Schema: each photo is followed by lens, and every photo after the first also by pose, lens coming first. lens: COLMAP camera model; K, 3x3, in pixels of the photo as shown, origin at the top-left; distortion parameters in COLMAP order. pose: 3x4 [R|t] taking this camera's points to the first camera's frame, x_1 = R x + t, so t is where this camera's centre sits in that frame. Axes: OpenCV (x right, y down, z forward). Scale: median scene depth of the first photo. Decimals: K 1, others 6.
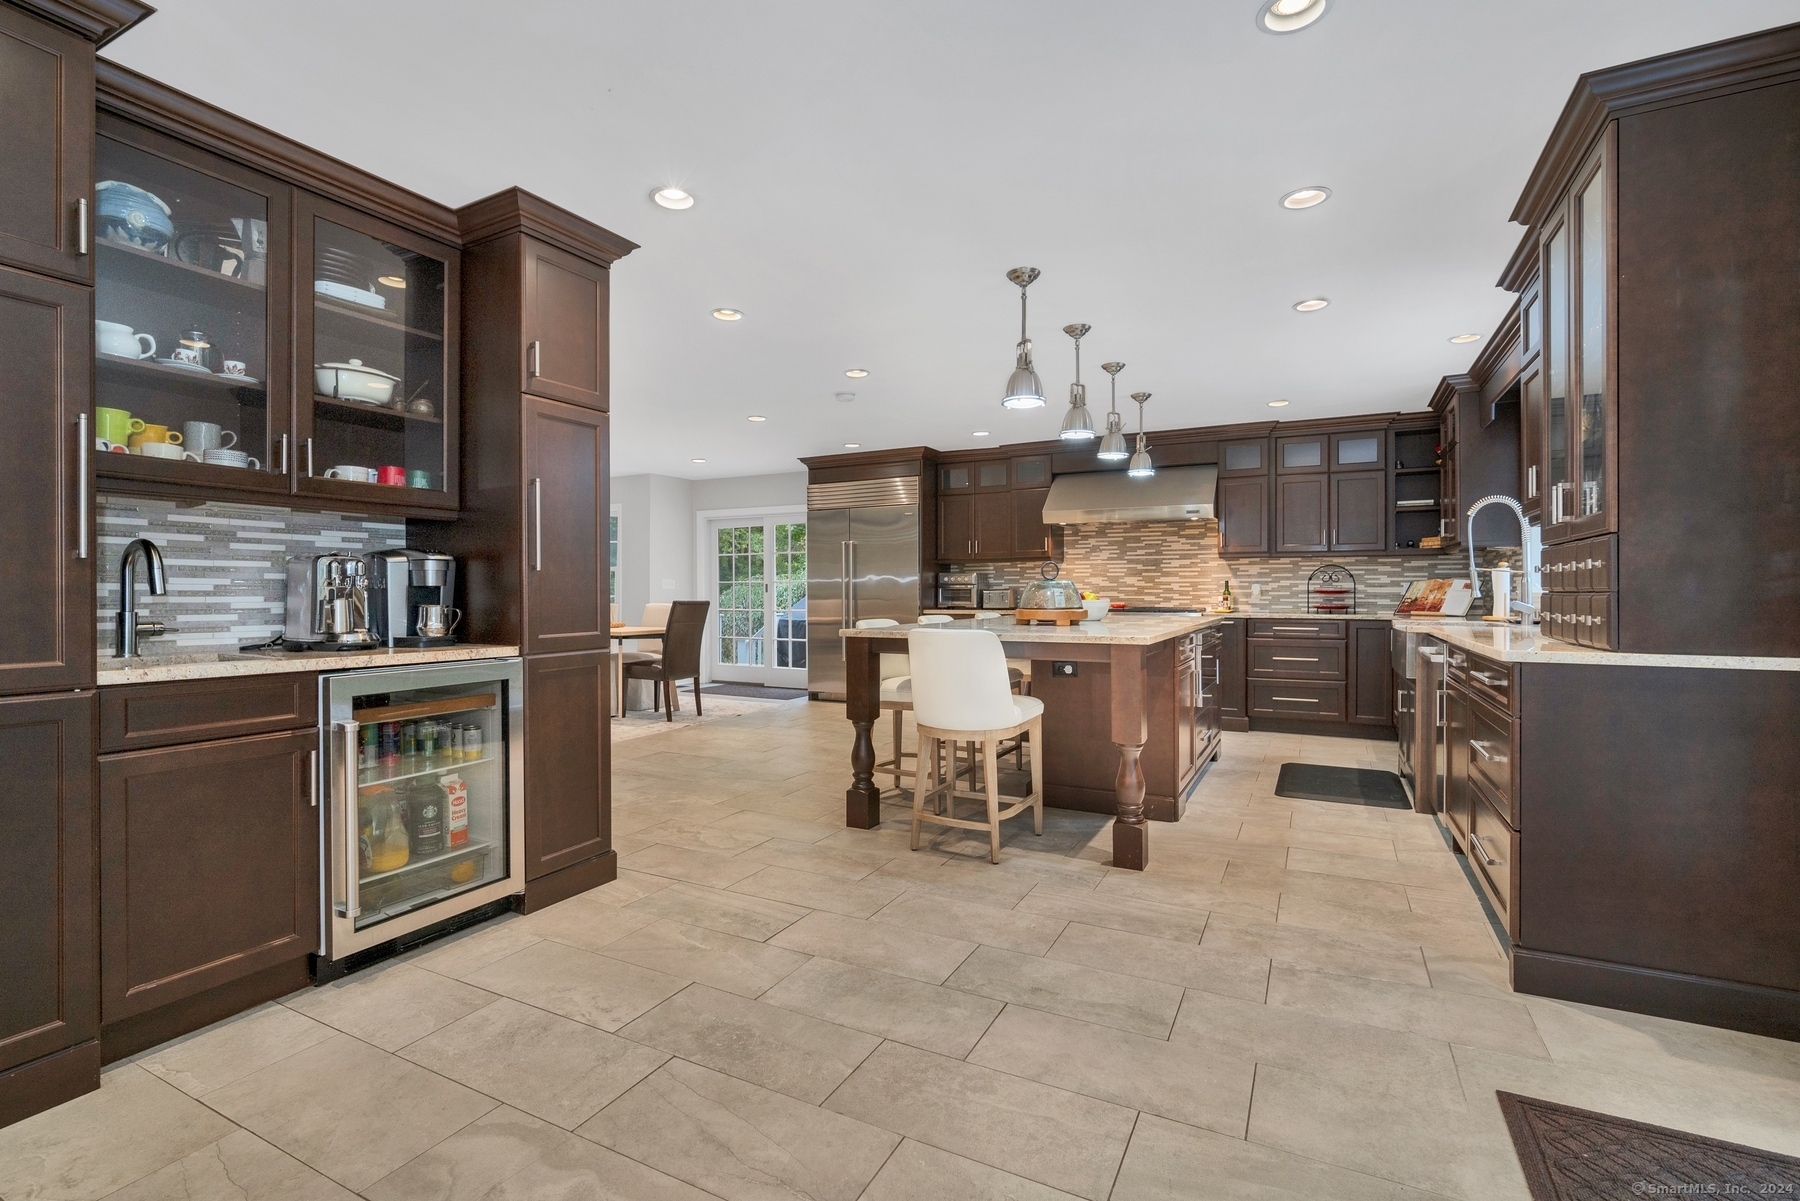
lens RADIAL K [[788.2, 0, 898.9], [0, 788.2, 598.9], [0, 0, 1]] dist [0.000086, 0.000816]
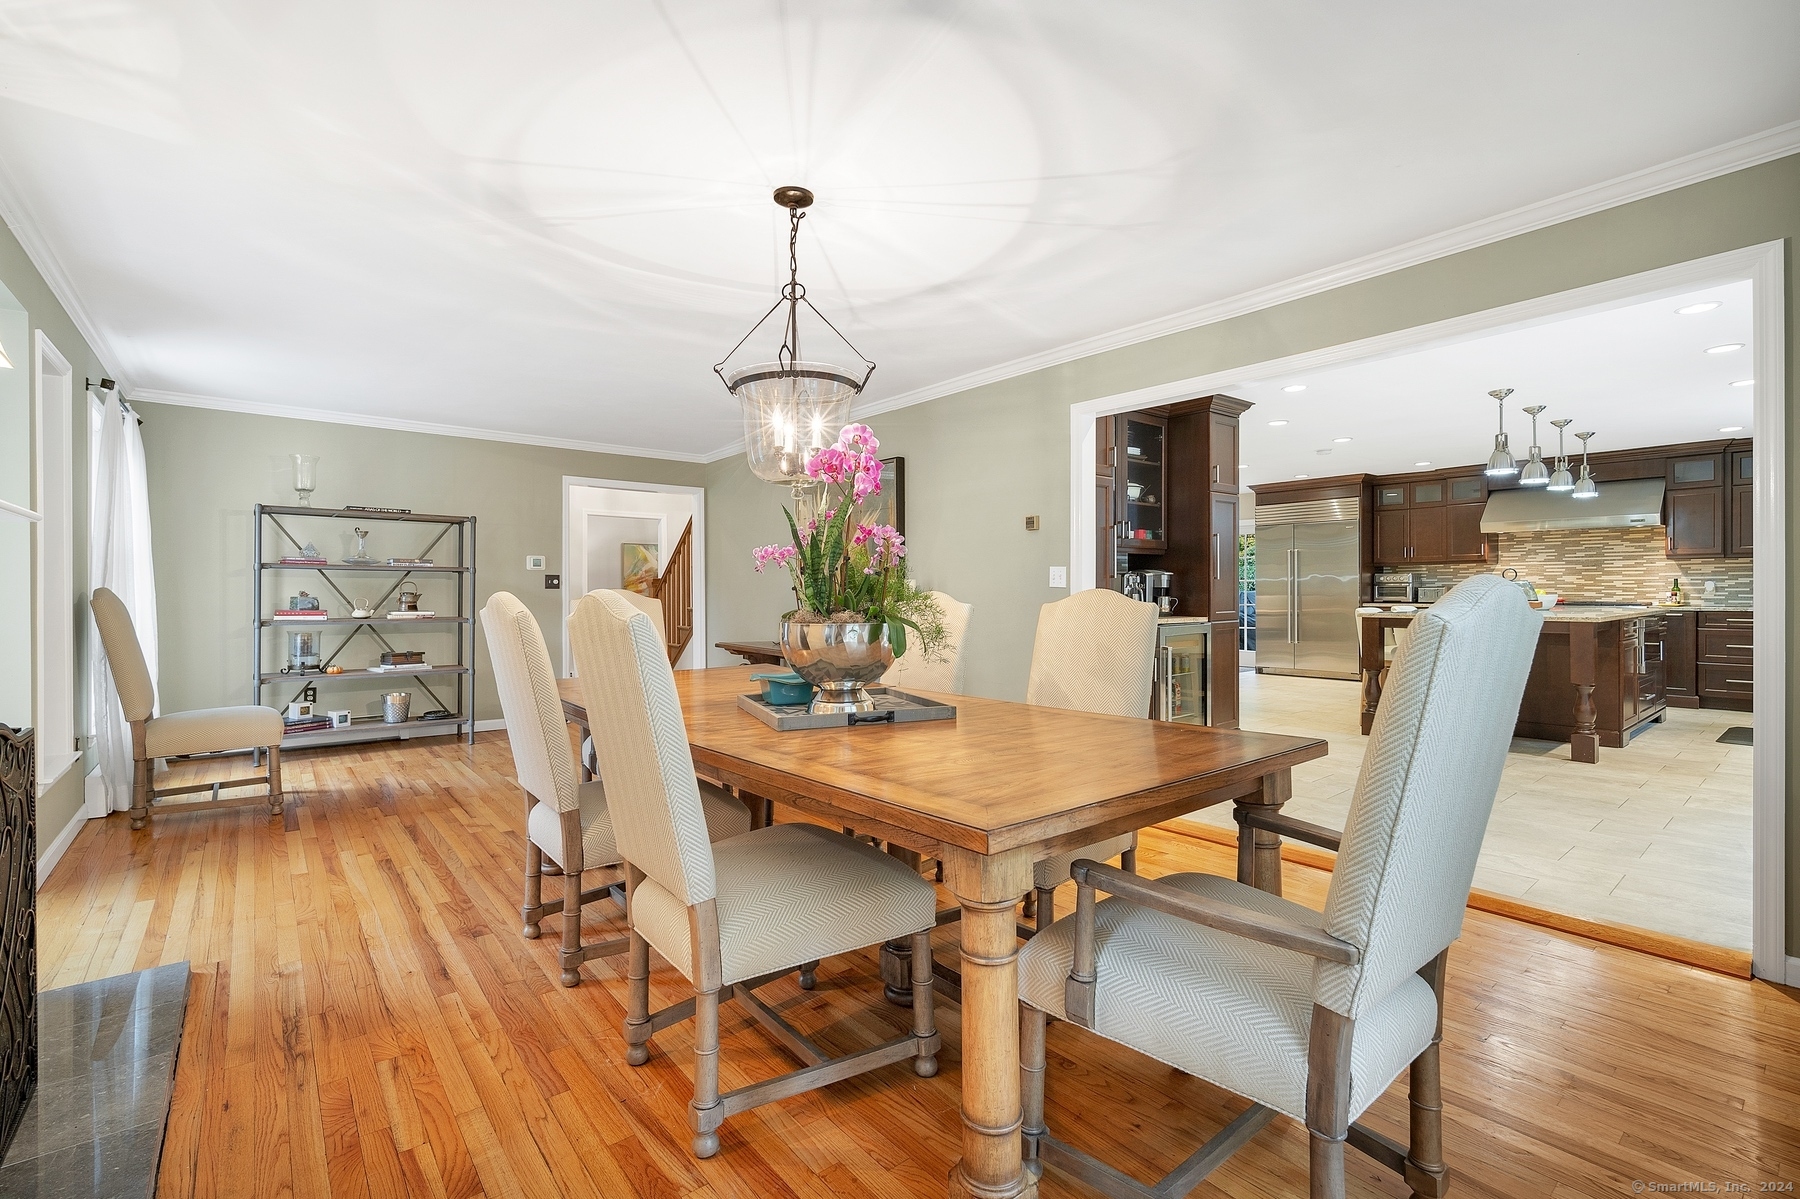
lens RADIAL K [[788.2, 0, 907.8], [0, 788.2, 595.7], [0, 0, 1]] dist [0.000086, 0.000816]
pose [[0.923968, 0.000563, -0.382470, -0.171206], [-0.000745, 1.000000, -0.000327, 0.002871], [0.382469, 0.000587, 0.923968, -0.471197]]
